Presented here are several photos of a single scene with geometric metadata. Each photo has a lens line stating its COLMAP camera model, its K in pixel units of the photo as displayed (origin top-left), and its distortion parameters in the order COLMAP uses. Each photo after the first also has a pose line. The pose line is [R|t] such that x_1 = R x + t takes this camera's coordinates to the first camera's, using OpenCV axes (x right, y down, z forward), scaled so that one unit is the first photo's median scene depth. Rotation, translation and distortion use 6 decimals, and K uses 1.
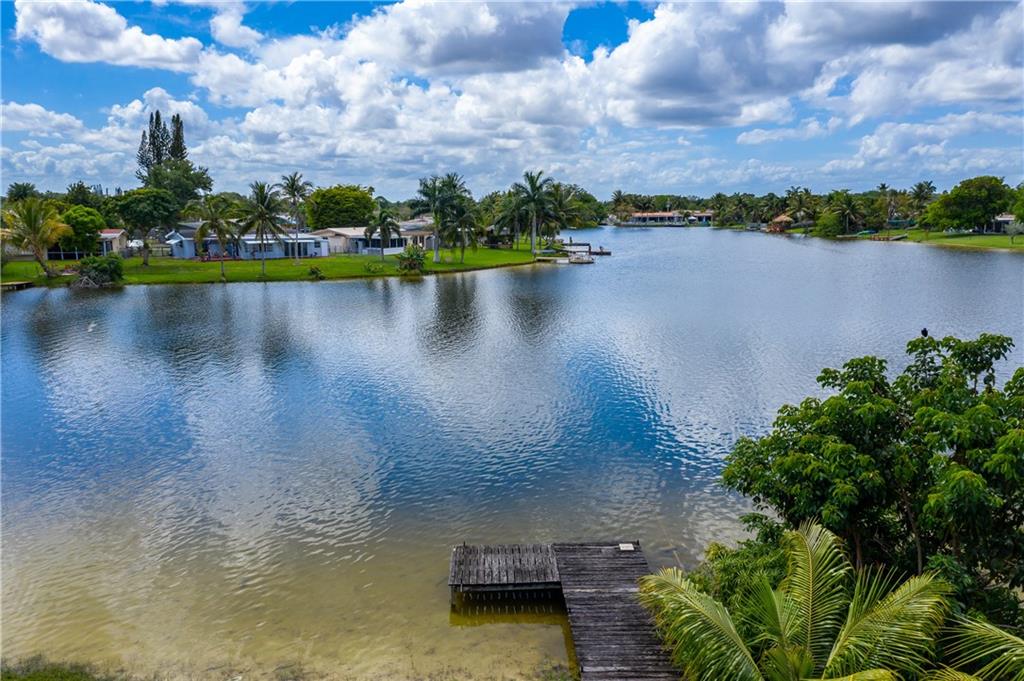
lens RADIAL K [[791.0, 0, 509.9], [0, 791.0, 361.5], [0, 0, 1]] dist [0.249666, -0.333252]
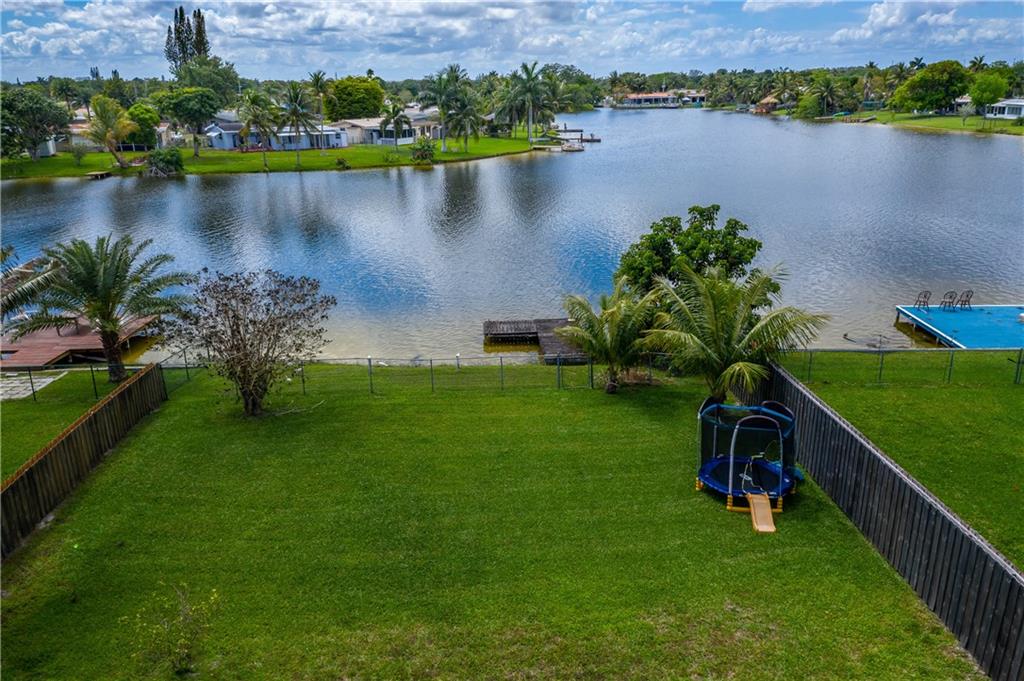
lens RADIAL K [[791.0, 0, 509.9], [0, 791.0, 361.5], [0, 0, 1]] dist [0.249666, -0.333252]
pose [[0.999944, -0.010618, -0.000190, -0.000661], [0.010540, 0.990097, 0.139988, 0.005635], [-0.001298, -0.139982, 0.990153, -0.087364]]
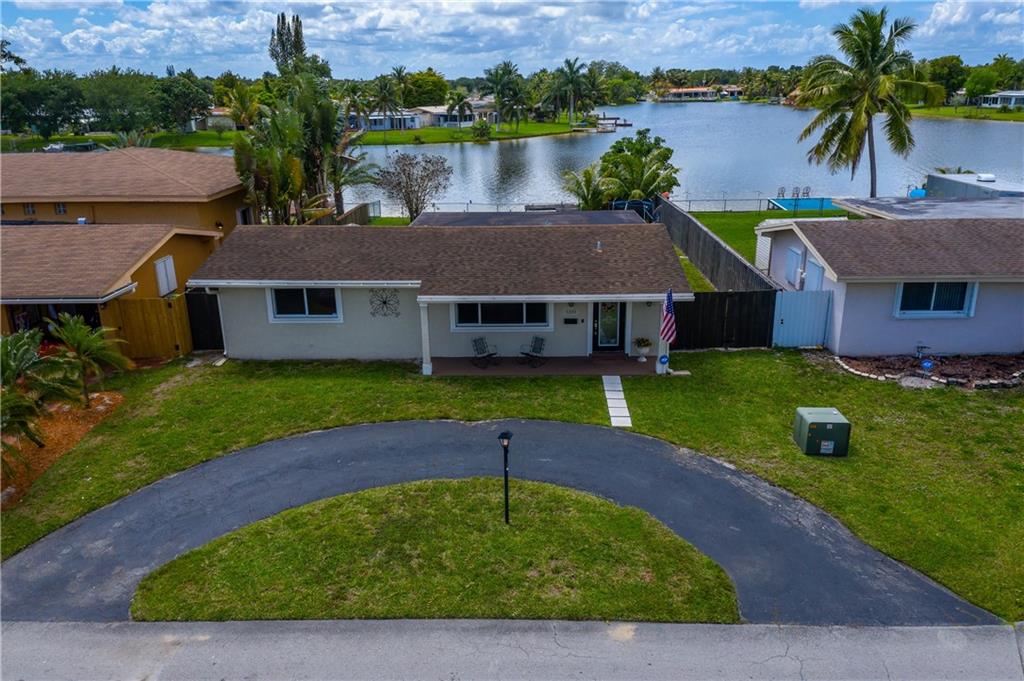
lens RADIAL K [[817.1, 0, 507.5], [0, 817.1, 363.5], [0, 0, 1]] dist [0.260976, -0.367530]
pose [[0.998258, 0.009162, -0.058280, 0.005595], [-0.001360, 0.991178, 0.132529, 0.040757], [0.058980, -0.132219, 0.989464, -0.238405]]
